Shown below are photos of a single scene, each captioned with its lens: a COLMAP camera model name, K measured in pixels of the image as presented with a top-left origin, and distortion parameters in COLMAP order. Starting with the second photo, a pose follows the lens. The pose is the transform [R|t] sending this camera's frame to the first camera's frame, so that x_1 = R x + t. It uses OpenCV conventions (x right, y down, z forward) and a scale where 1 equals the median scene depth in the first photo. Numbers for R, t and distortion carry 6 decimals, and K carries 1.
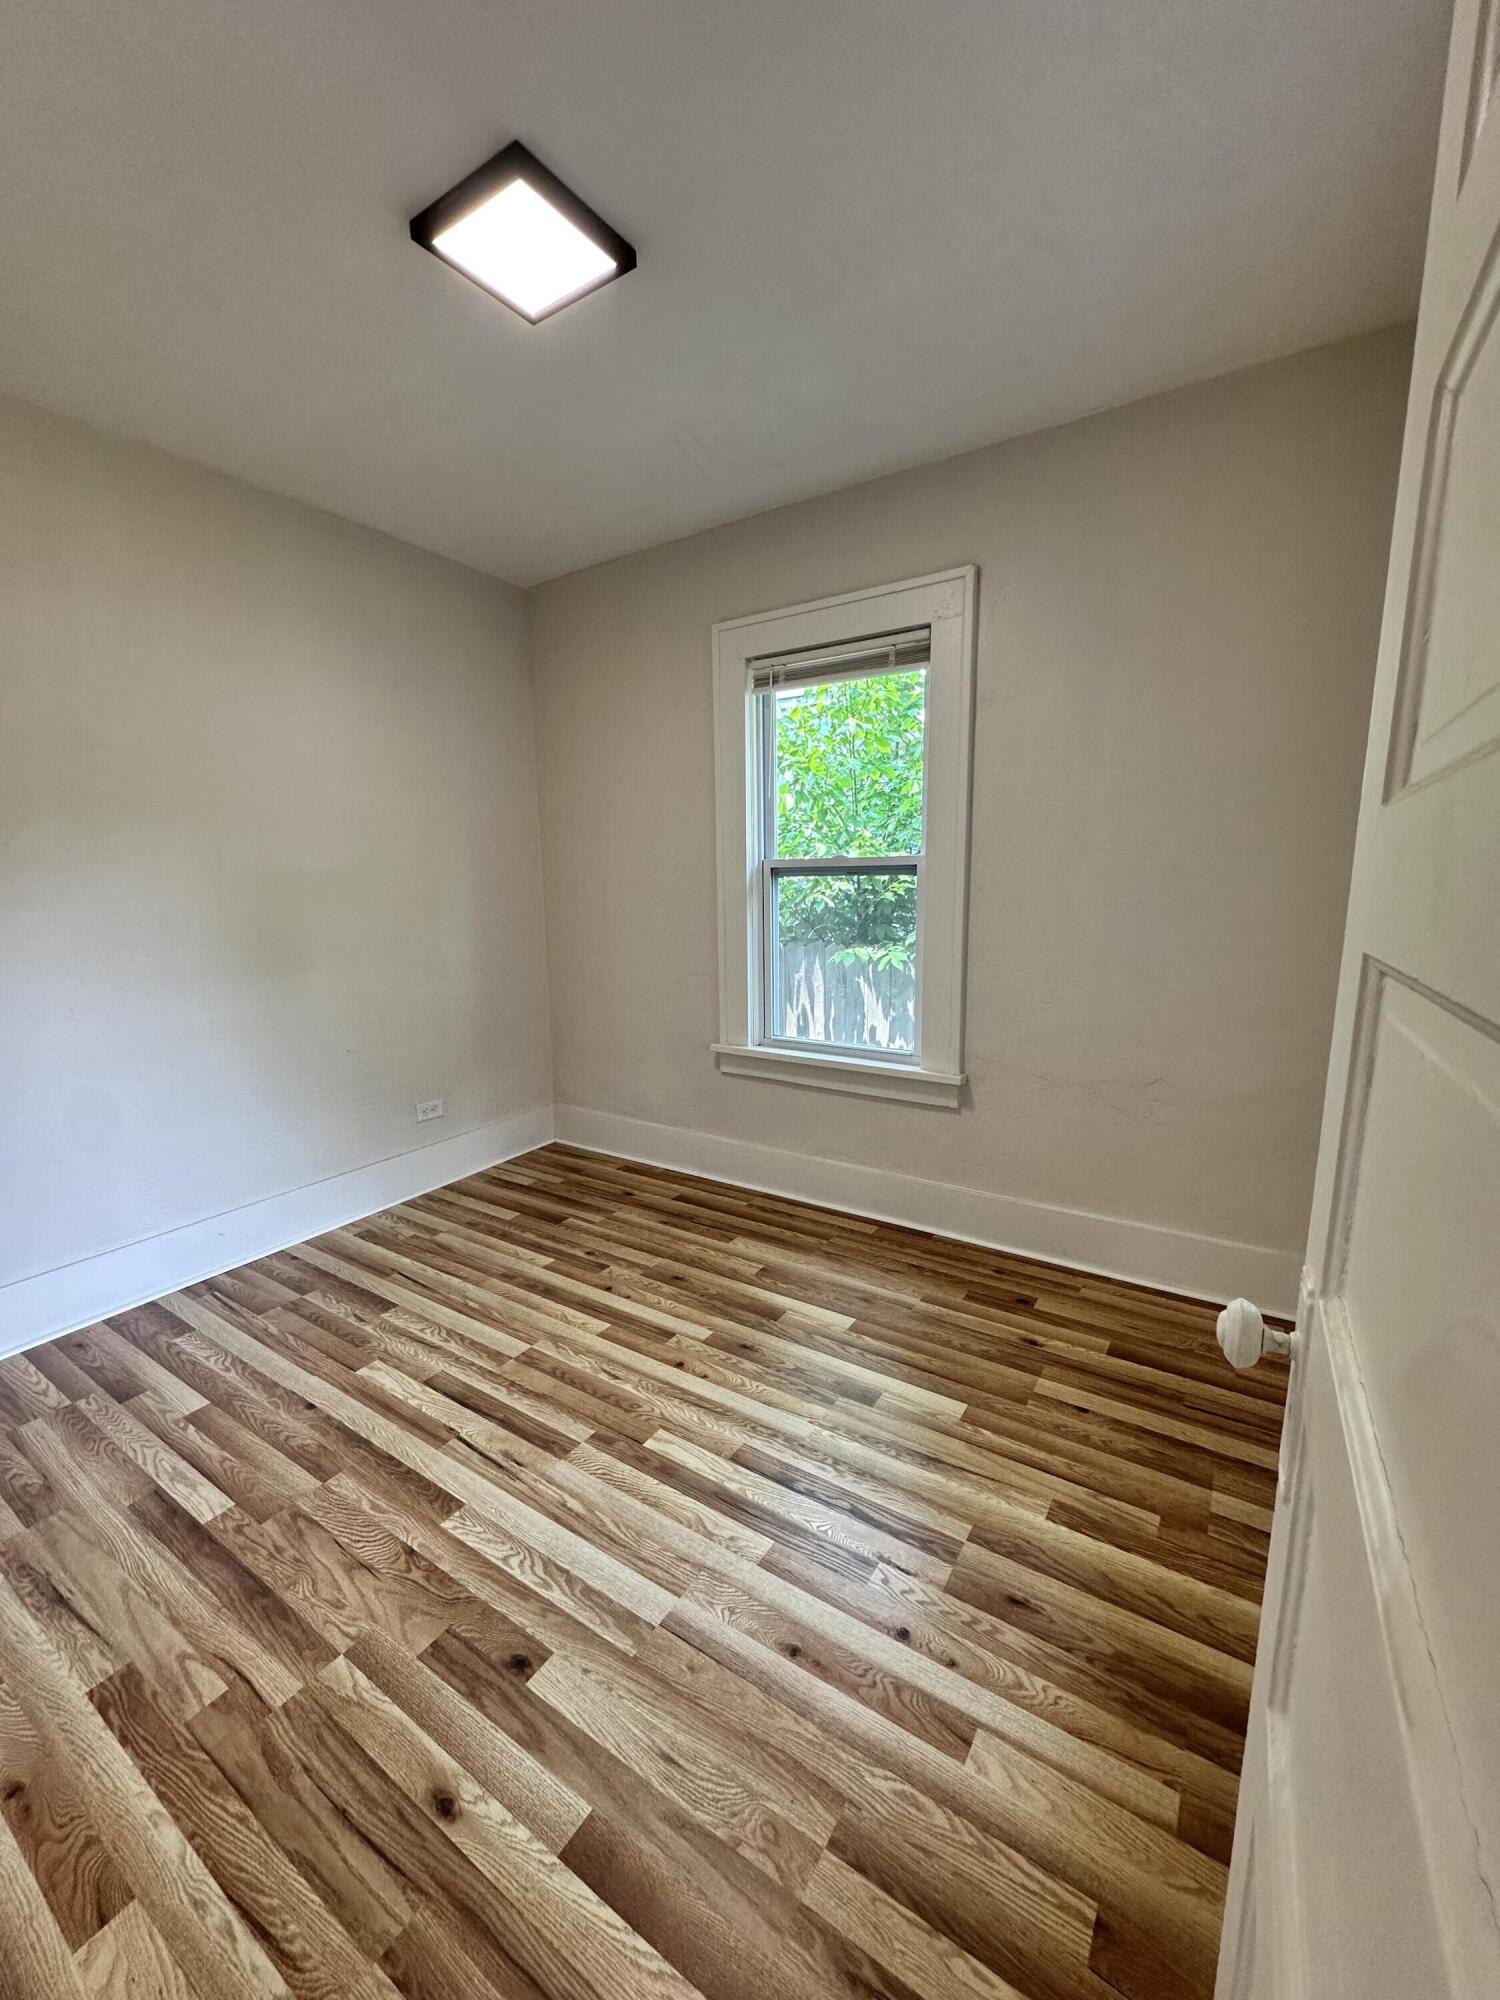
lens RADIAL K [[797.7, 0, 753.2], [0, 797.7, 997.5], [0, 0, 1]] dist [-0.001195, 0.000262]
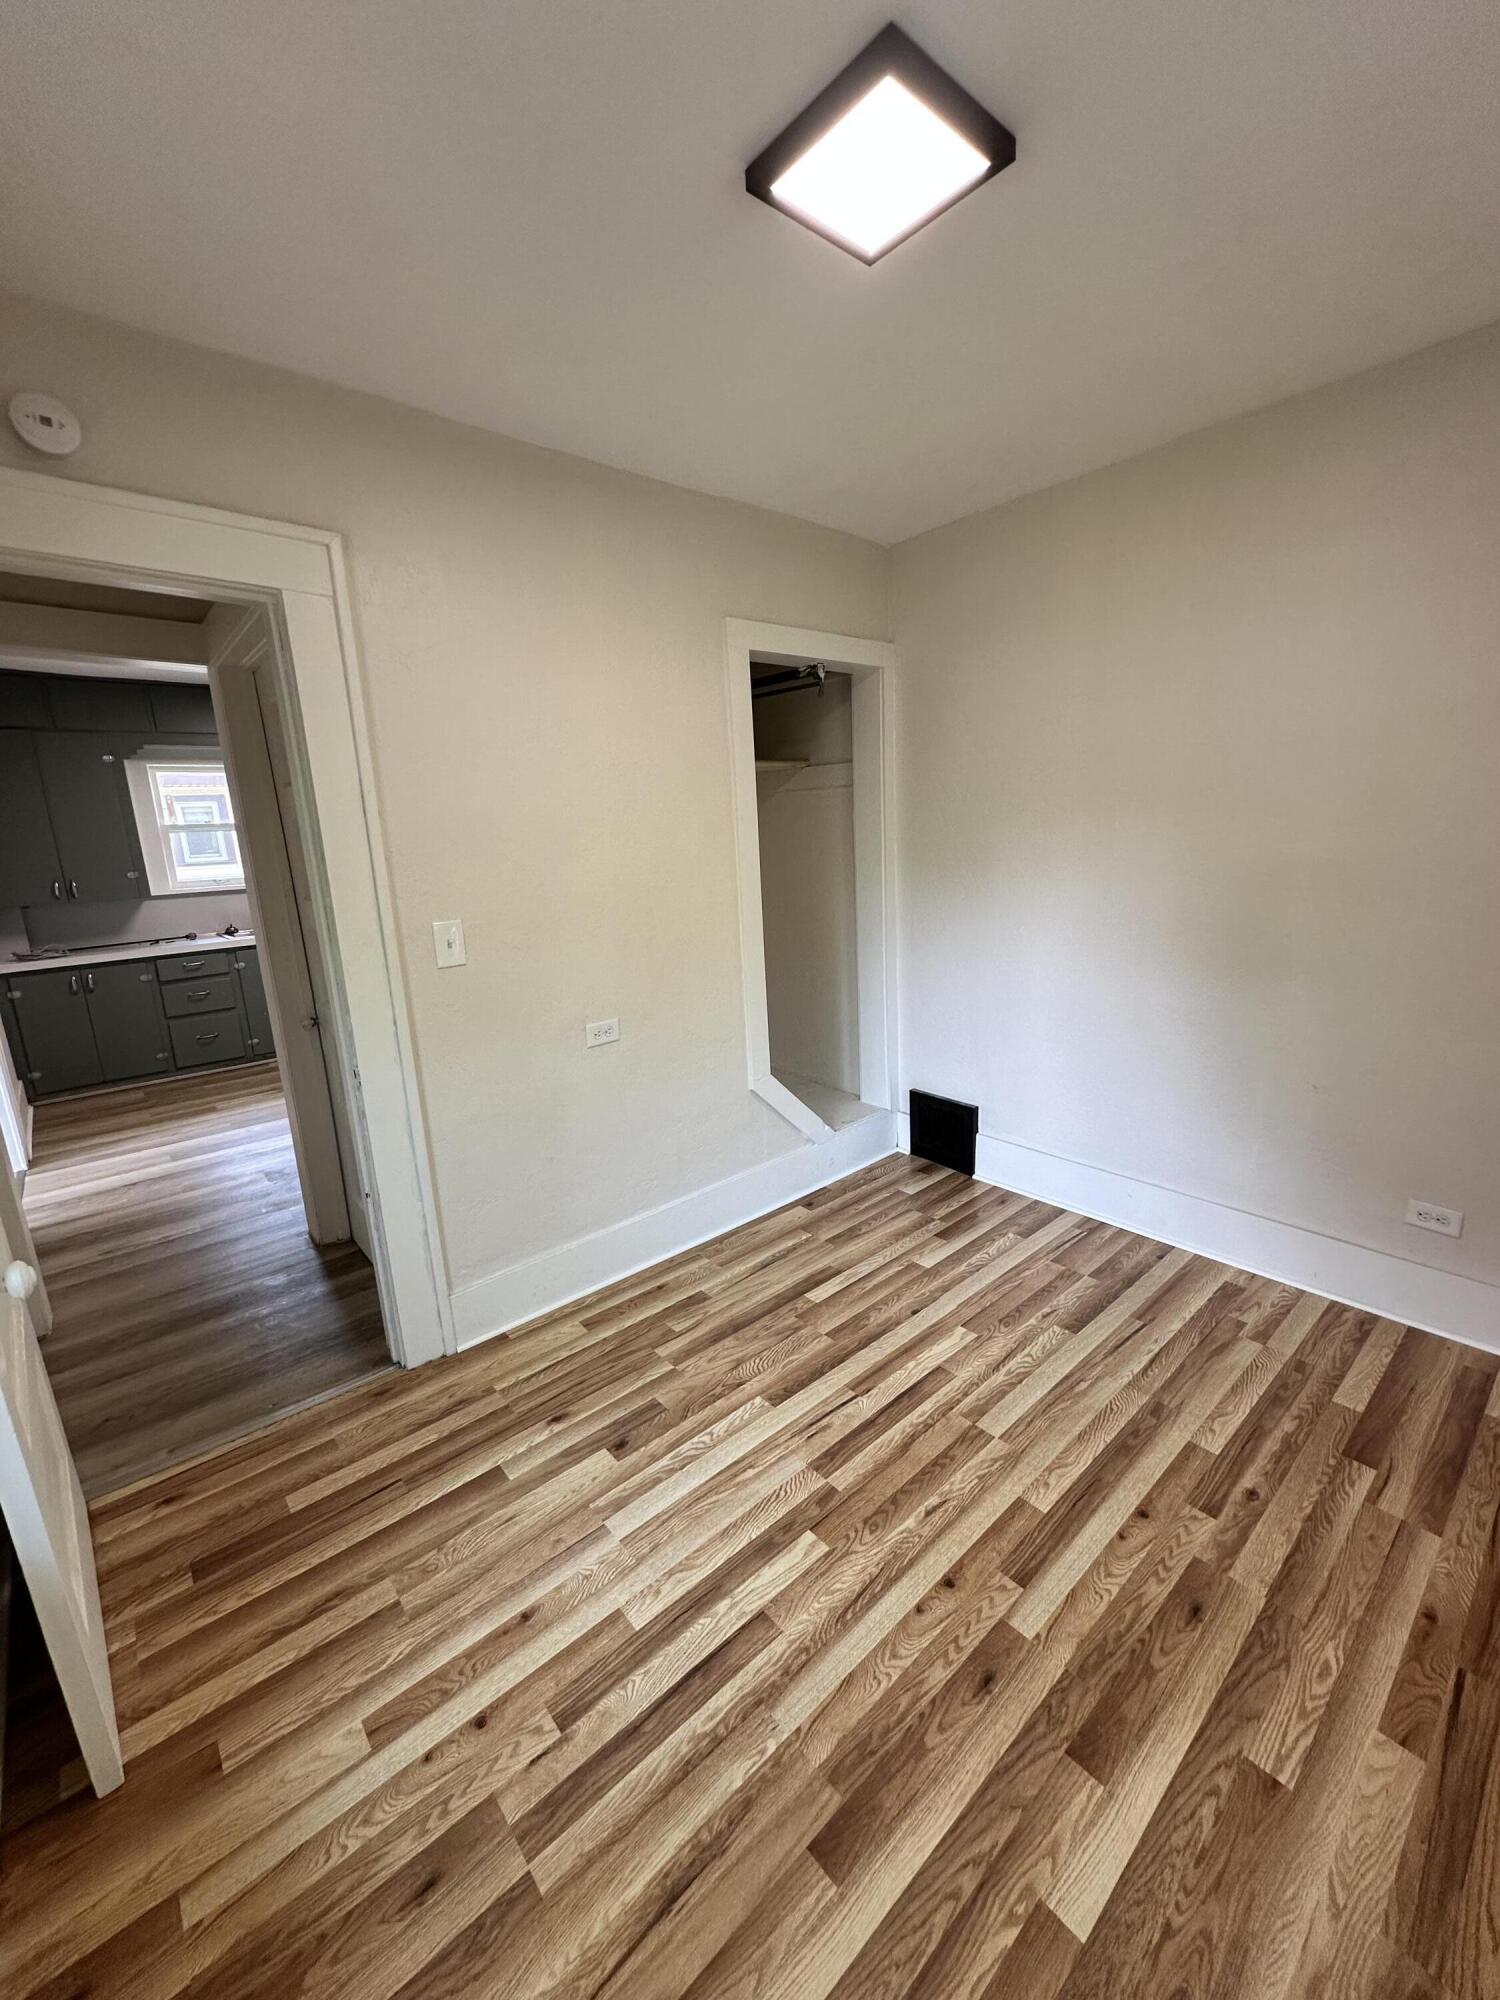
lens RADIAL K [[797.7, 0, 753.2], [0, 797.7, 997.5], [0, 0, 1]] dist [-0.001195, 0.000262]
pose [[-0.272106, 0.227607, -0.934962, 0.637923], [-0.100770, 0.959541, 0.262918, -0.294242], [0.956976, 0.165757, -0.238161, 1.090801]]
